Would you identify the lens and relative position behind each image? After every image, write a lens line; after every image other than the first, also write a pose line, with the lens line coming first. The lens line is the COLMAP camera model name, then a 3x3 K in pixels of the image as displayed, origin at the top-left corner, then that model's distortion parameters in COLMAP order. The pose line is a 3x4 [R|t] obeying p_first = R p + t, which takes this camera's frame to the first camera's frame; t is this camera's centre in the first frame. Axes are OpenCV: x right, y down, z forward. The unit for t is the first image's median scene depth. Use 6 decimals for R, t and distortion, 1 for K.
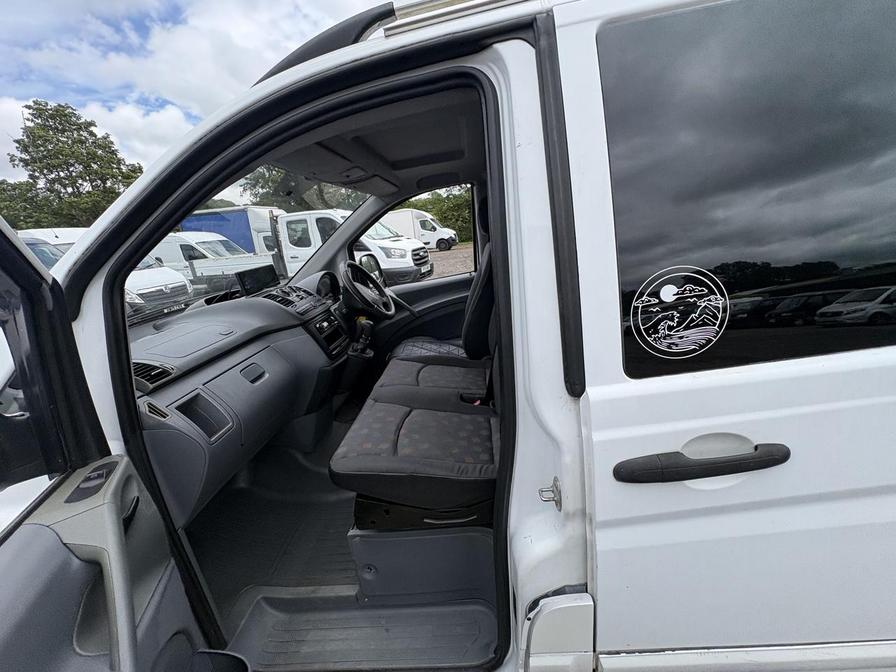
lens RADIAL K [[361.1, 0, 448.7], [0, 361.1, 334.5], [0, 0, 1]] dist [-0.001772, 0.000230]
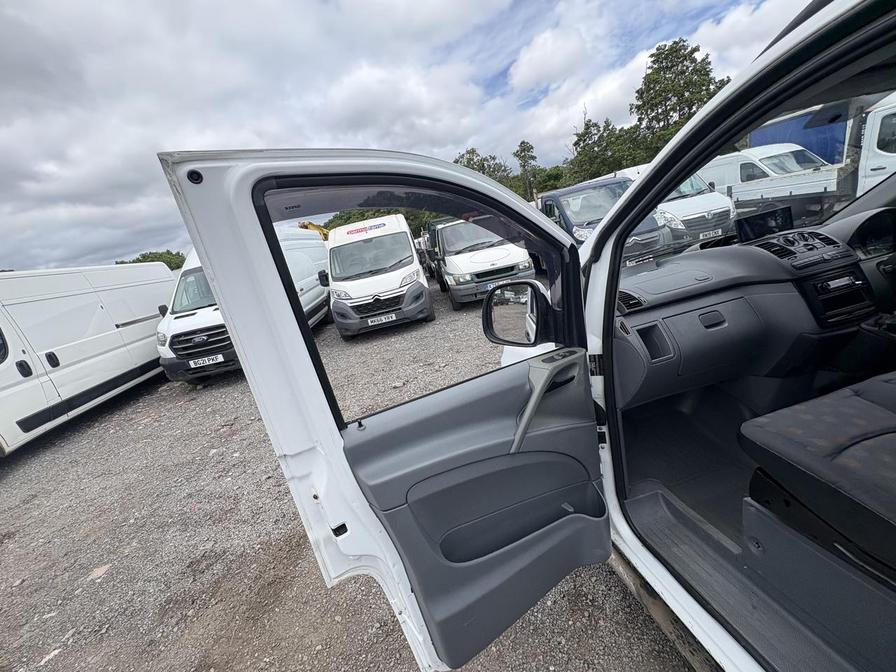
lens RADIAL K [[357.6, 0, 443.5], [0, 357.6, 335.5], [0, 0, 1]] dist [0.002462, 0.000286]
pose [[0.274714, 0.302325, -0.912761, 0.171506], [-0.100176, 0.953116, 0.285542, -0.053818], [0.956293, 0.012994, 0.292120, -0.068789]]
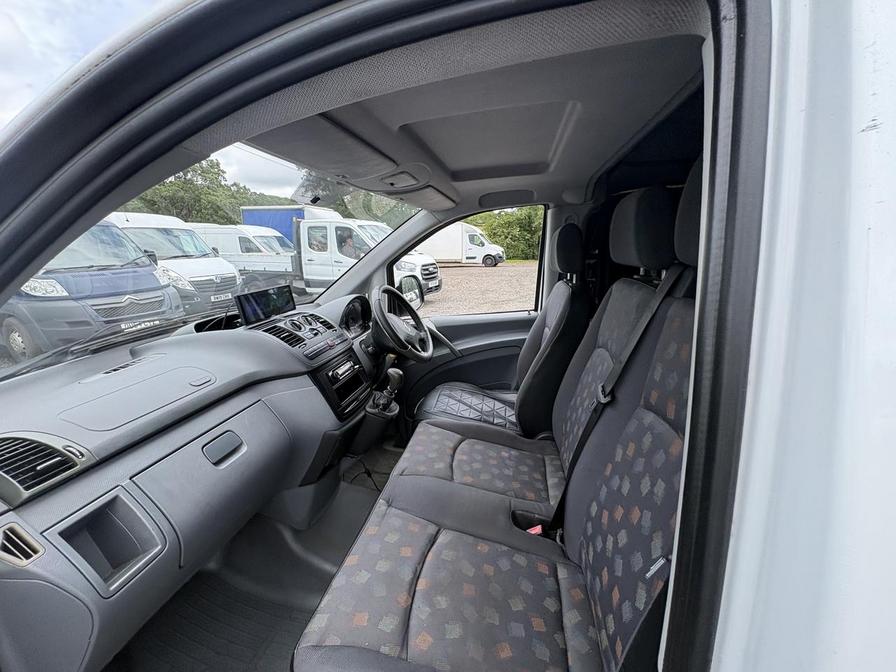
lens RADIAL K [[353.4, 0, 449.2], [0, 353.4, 327.0], [0, 0, 1]] dist [-0.001473, 0.000248]
pose [[0.988488, 0.115043, -0.098265, -0.047211], [-0.119394, 0.992058, -0.039584, -0.107133], [0.092930, 0.050860, 0.994373, 0.244810]]
